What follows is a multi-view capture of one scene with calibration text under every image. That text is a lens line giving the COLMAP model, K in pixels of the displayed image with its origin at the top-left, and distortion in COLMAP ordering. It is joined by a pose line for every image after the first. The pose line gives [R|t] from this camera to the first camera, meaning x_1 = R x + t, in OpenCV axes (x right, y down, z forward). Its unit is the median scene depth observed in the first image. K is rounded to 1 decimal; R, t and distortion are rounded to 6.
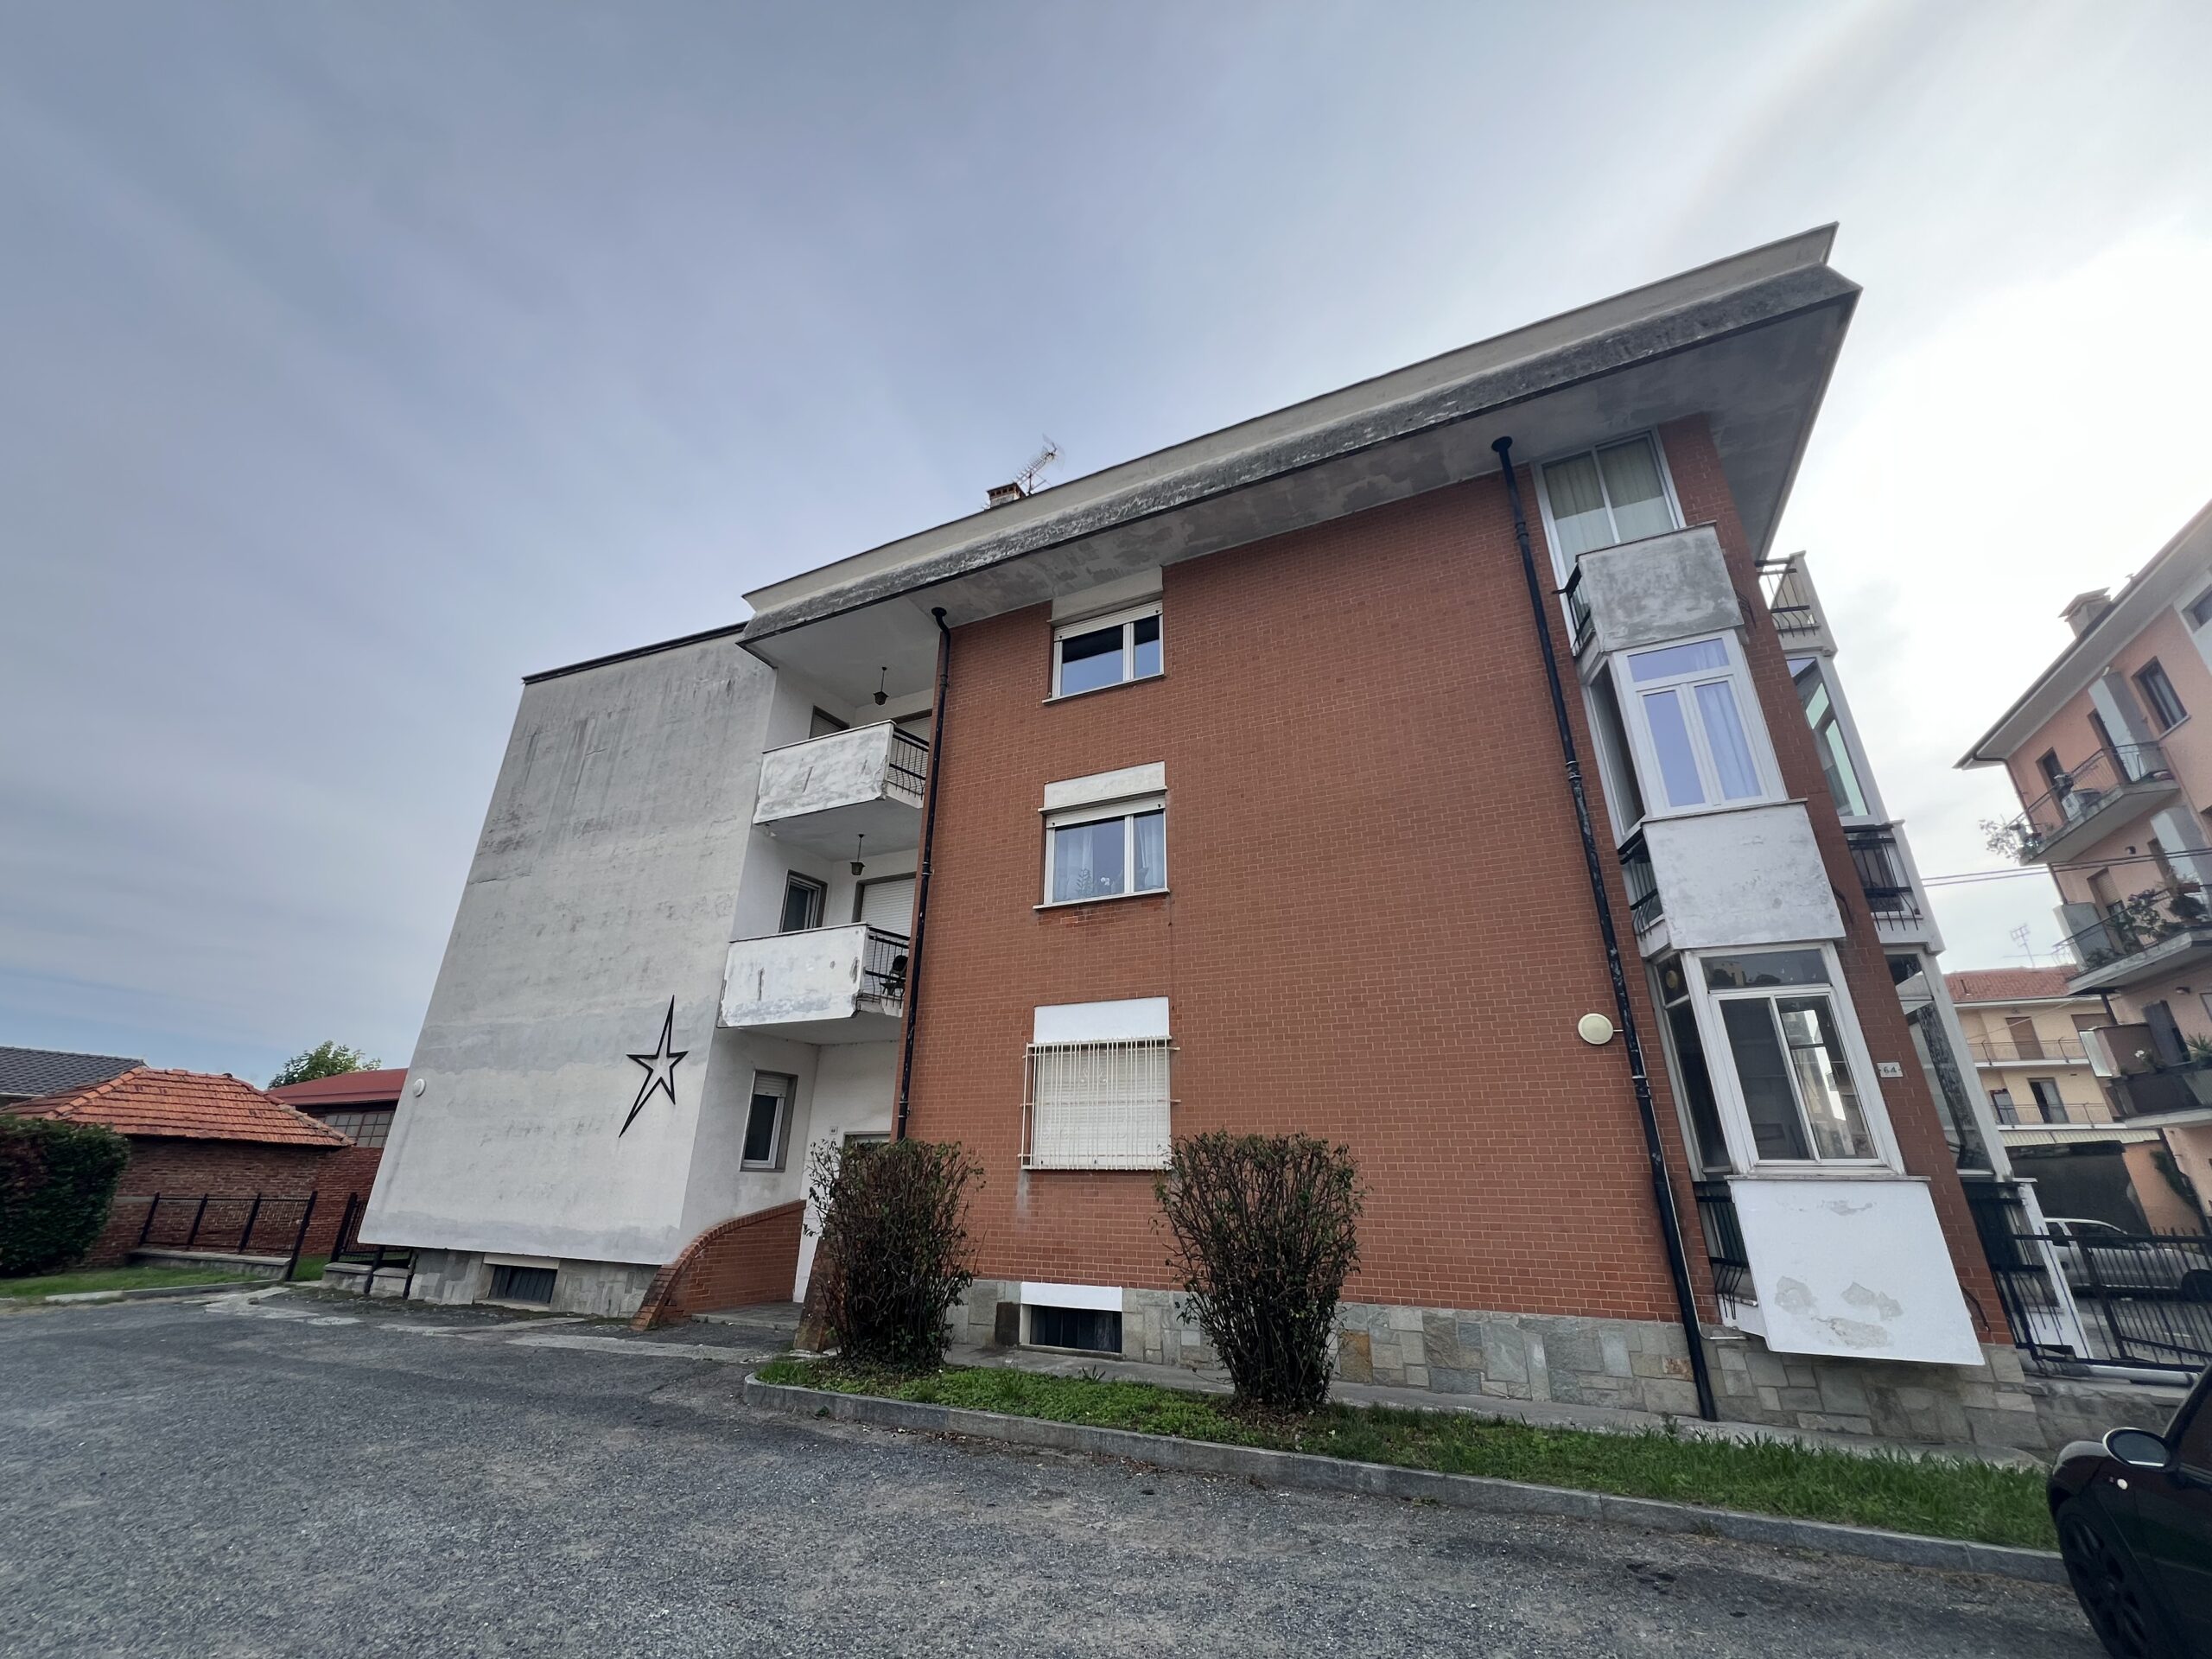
lens RADIAL K [[886.2, 0, 1102.0], [0, 886.2, 829.5], [0, 0, 1]] dist [-0.001395, 0.000672]
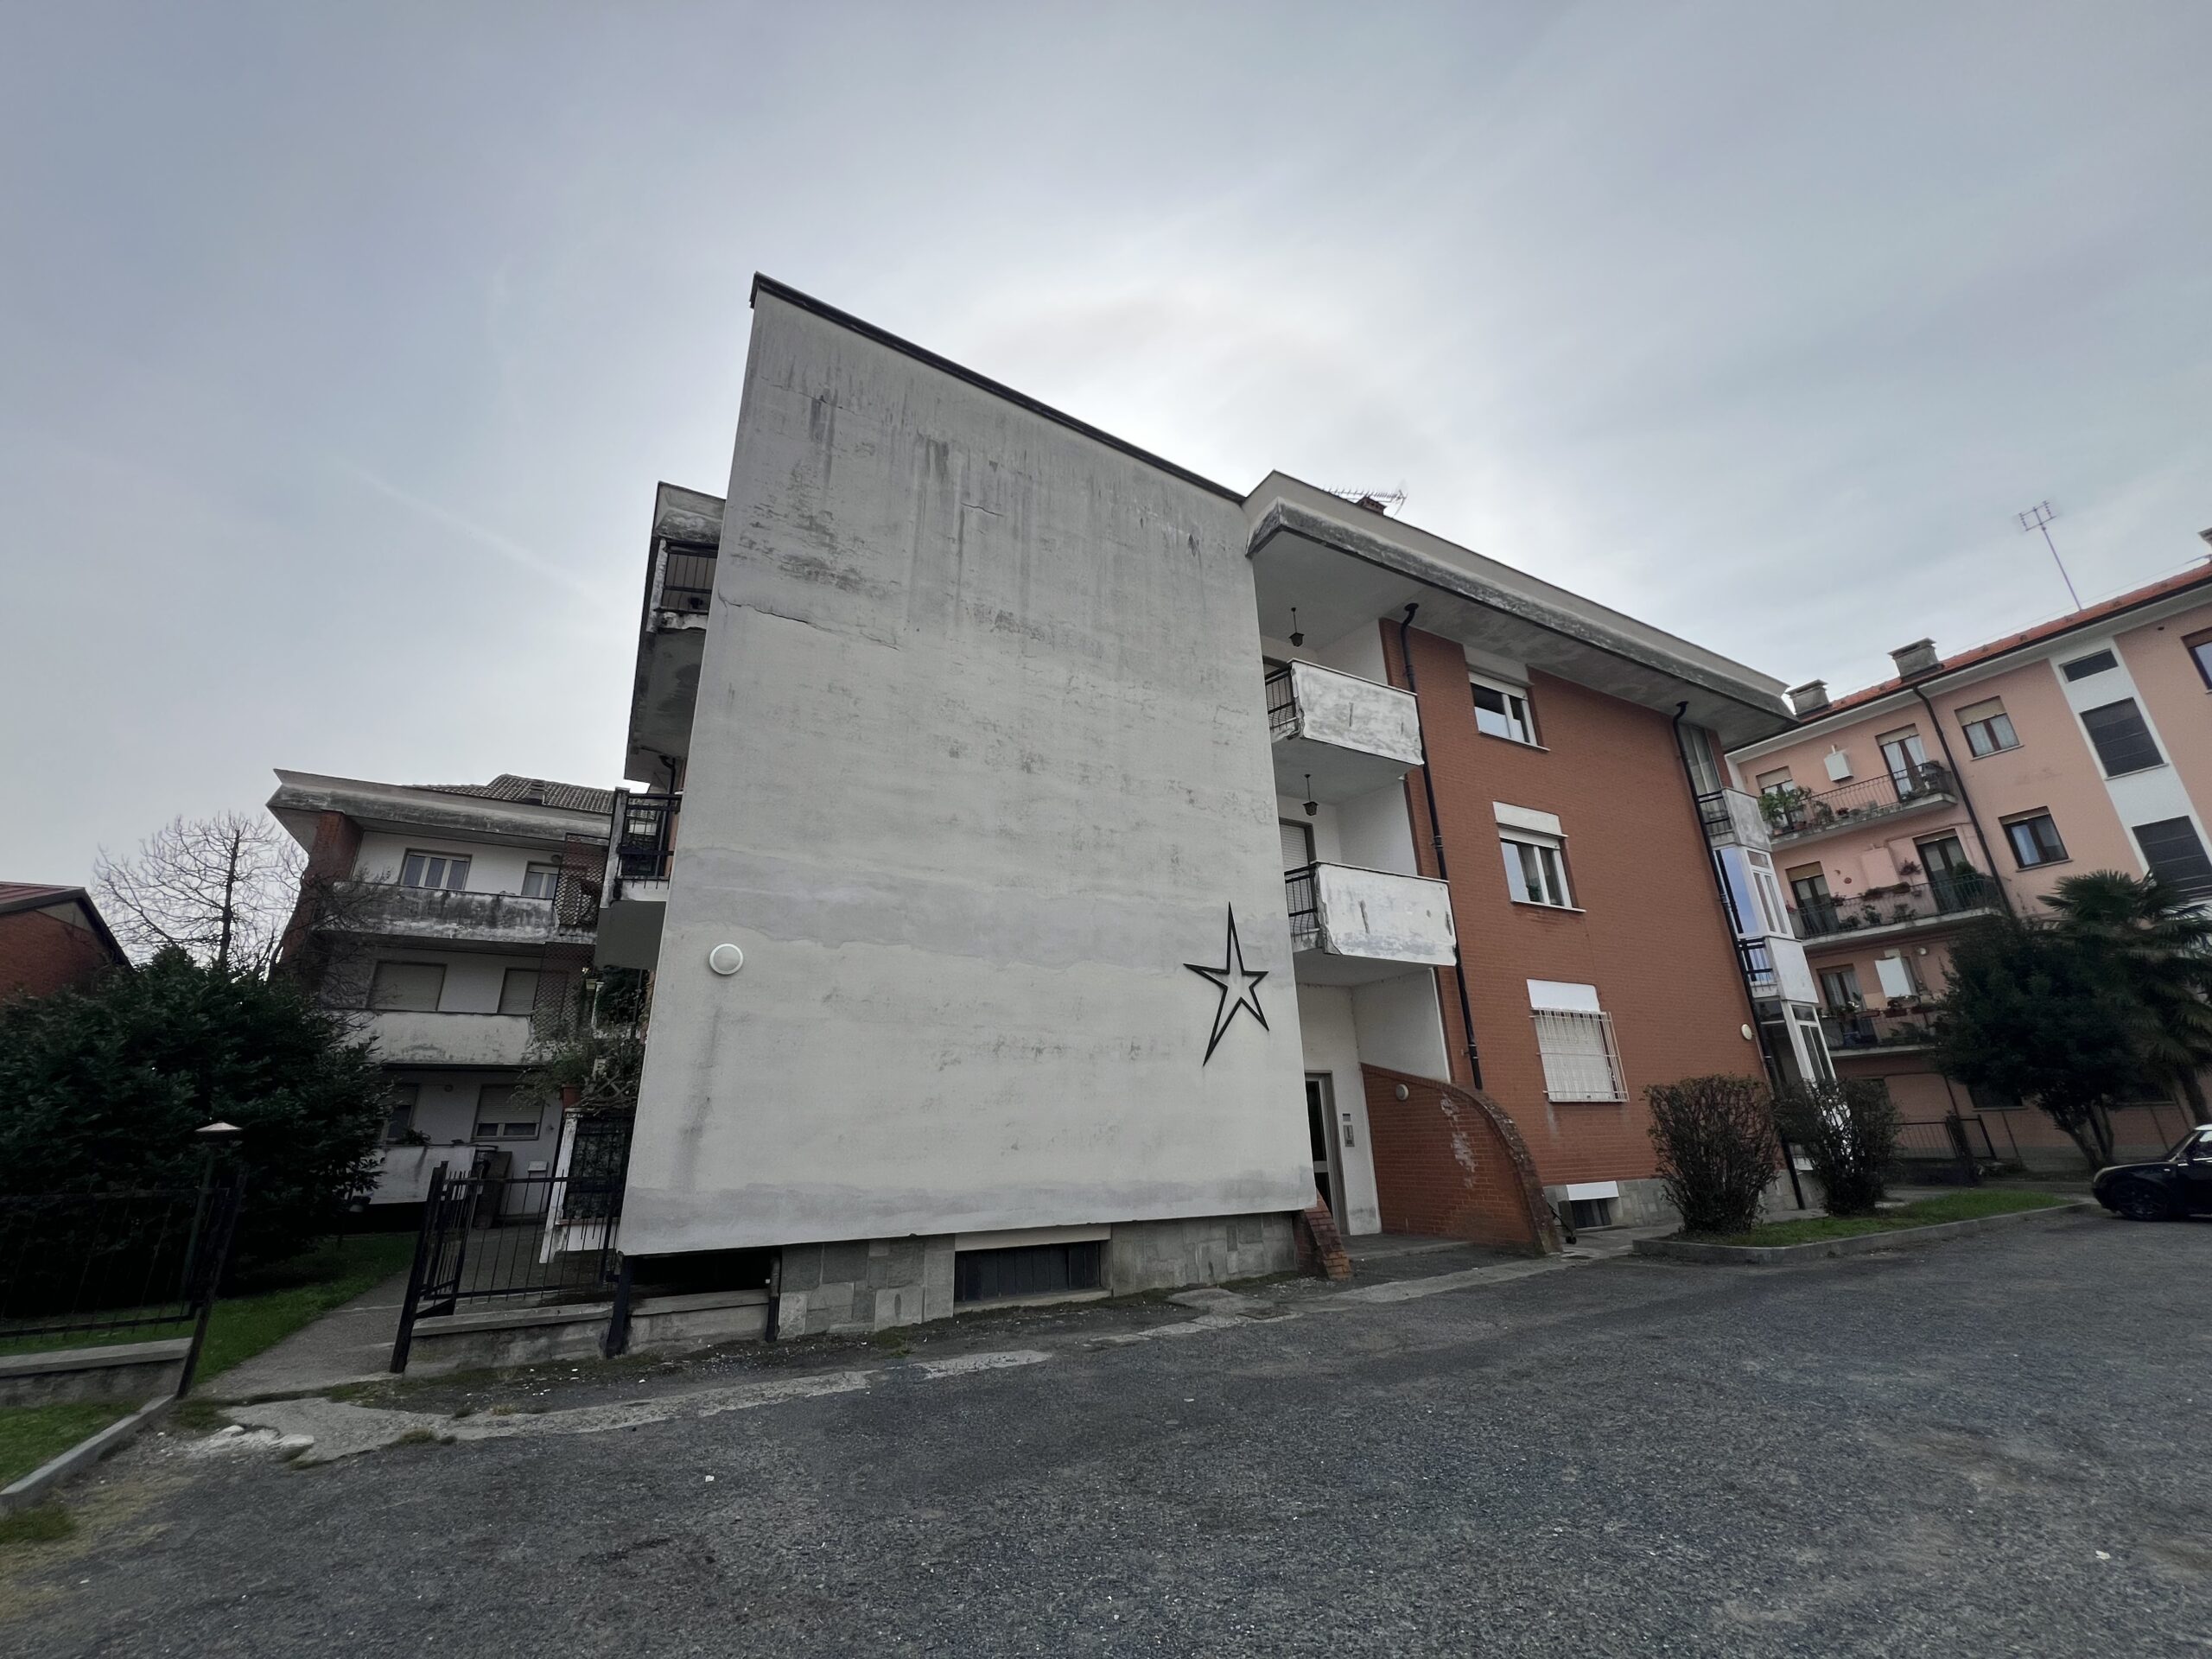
lens RADIAL K [[886.2, 0, 1102.3], [0, 886.2, 826.8], [0, 0, 1]] dist [-0.001395, 0.000672]
pose [[0.587862, 0.246629, 0.770450, -1.336153], [-0.273717, 0.956860, -0.097452, 0.255530], [-0.761247, -0.153597, 0.630008, 0.626062]]
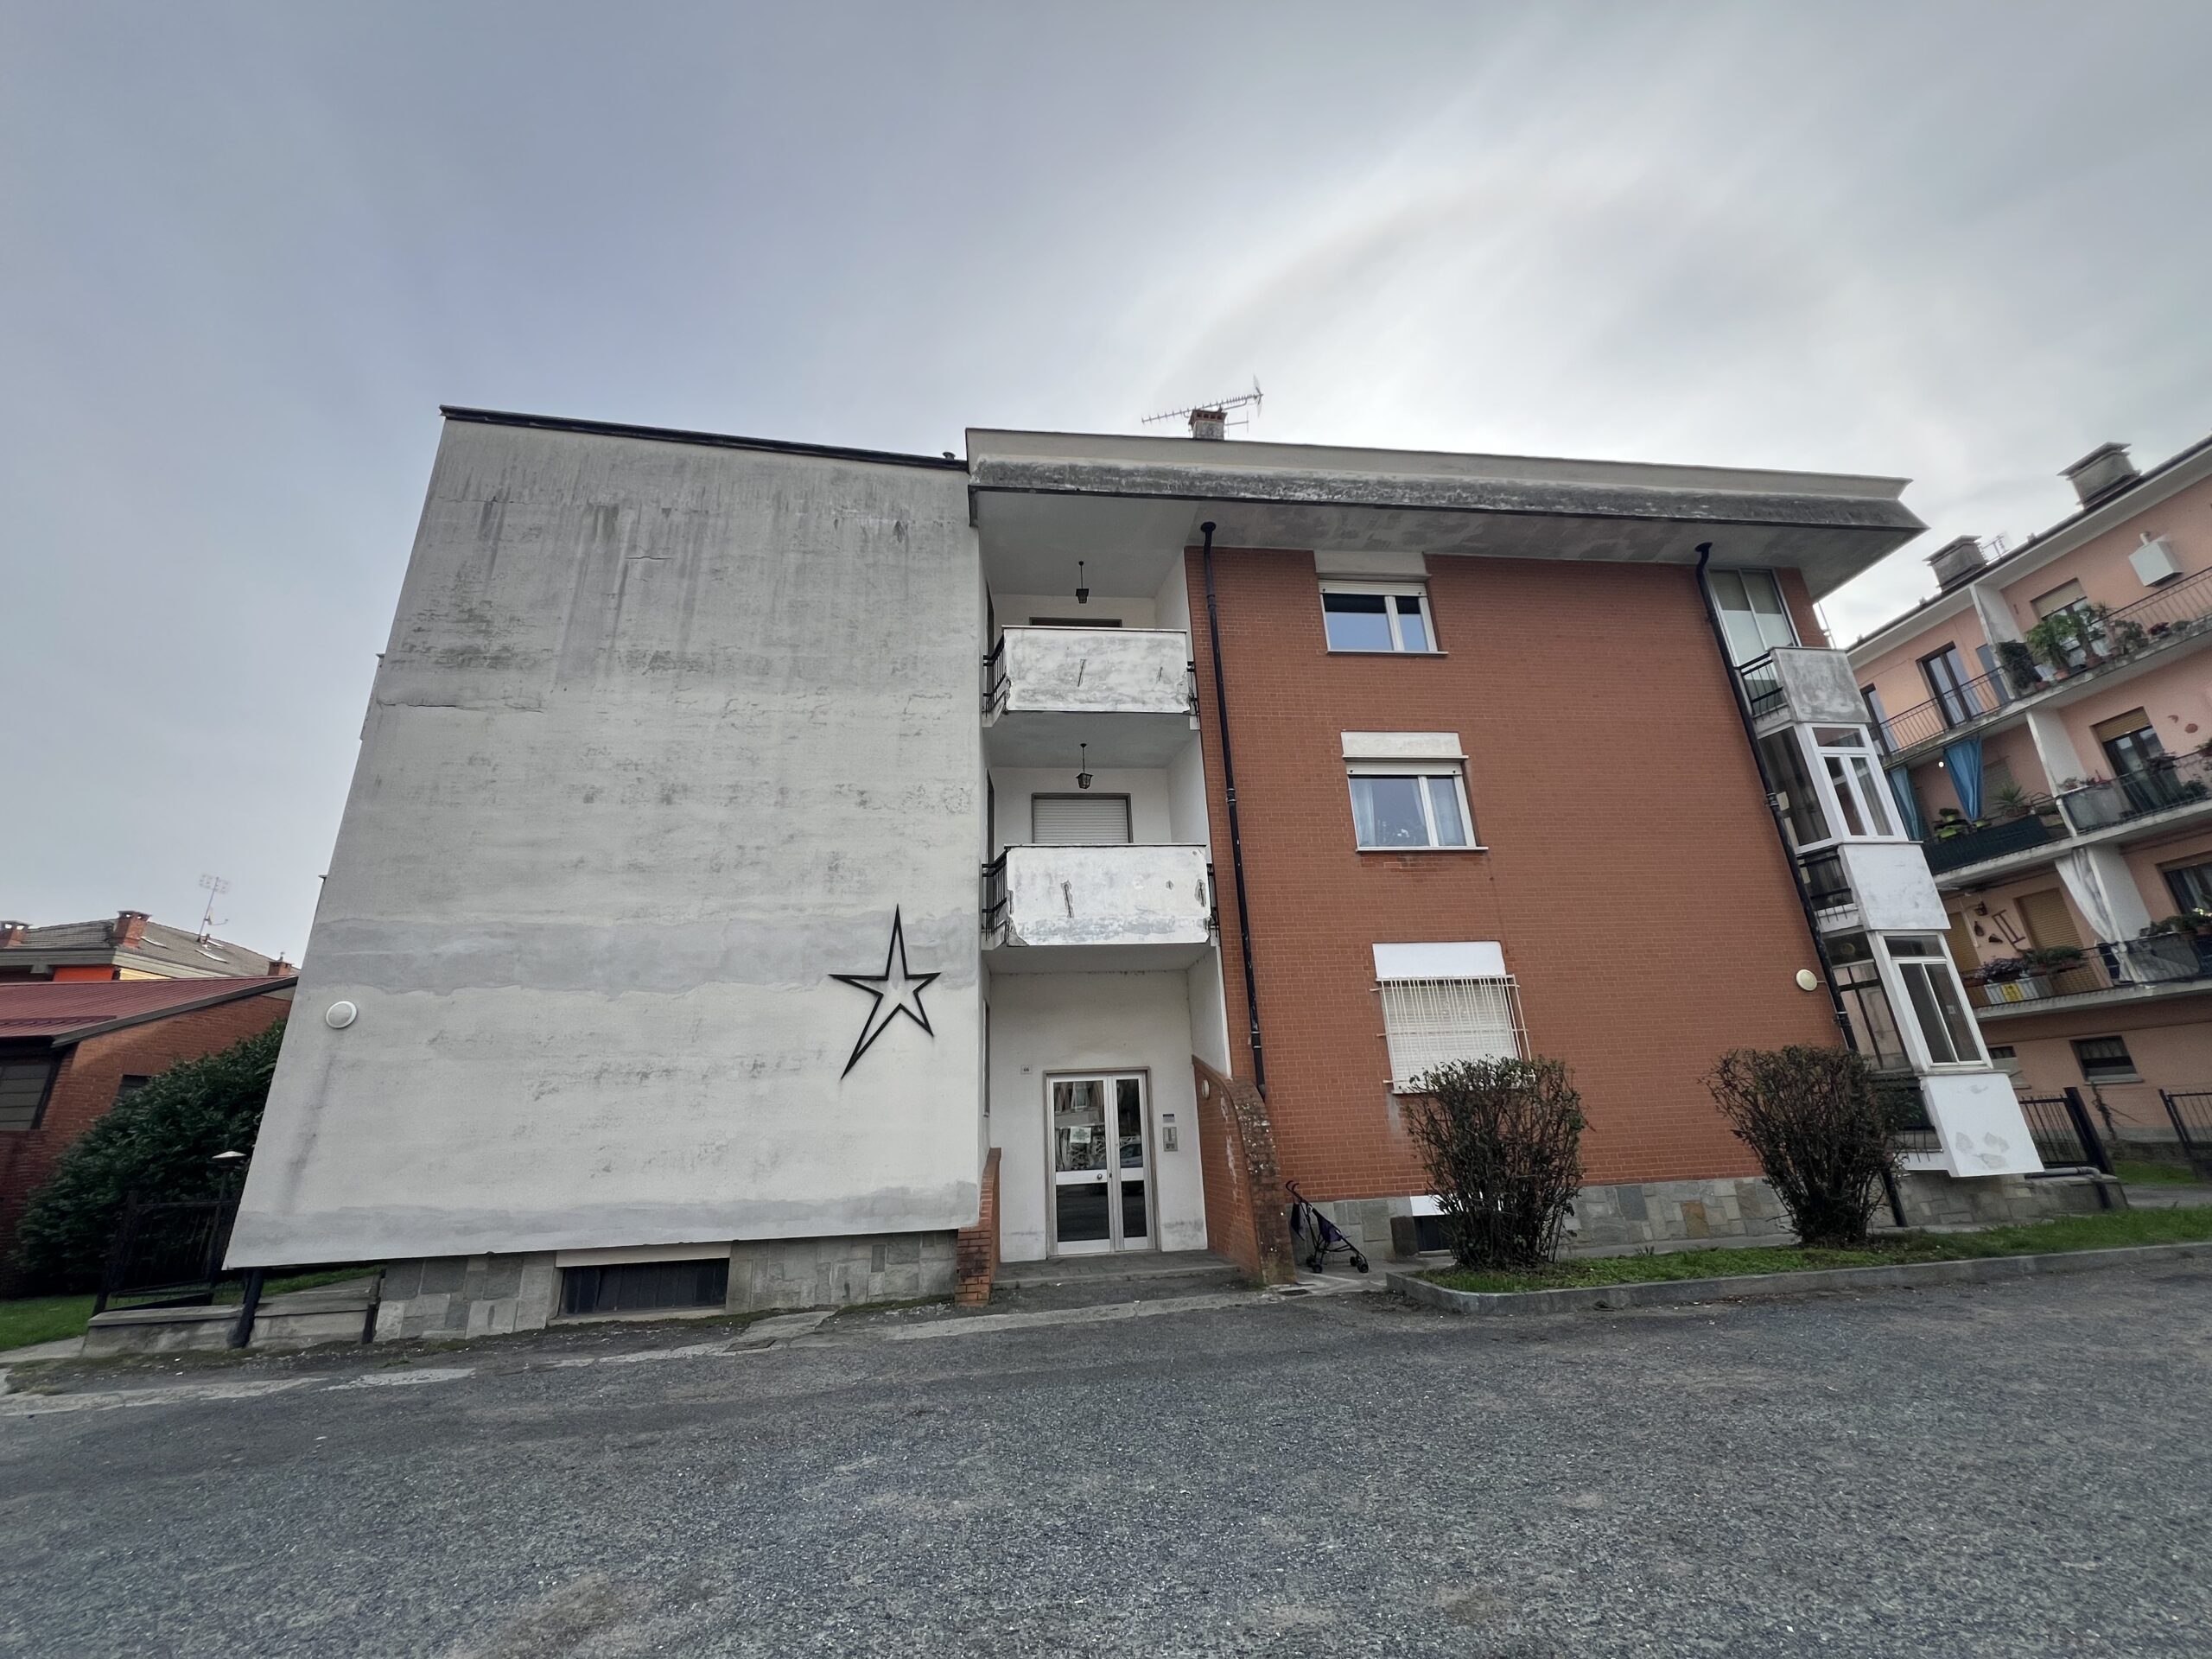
lens RADIAL K [[886.2, 0, 1103.0], [0, 886.2, 828.5], [0, 0, 1]] dist [-0.001395, 0.000672]
pose [[0.847702, 0.127145, 0.515010, -0.816759], [-0.147332, 0.989086, -0.001677, 0.103143], [-0.509602, -0.074455, 0.857183, 0.246942]]
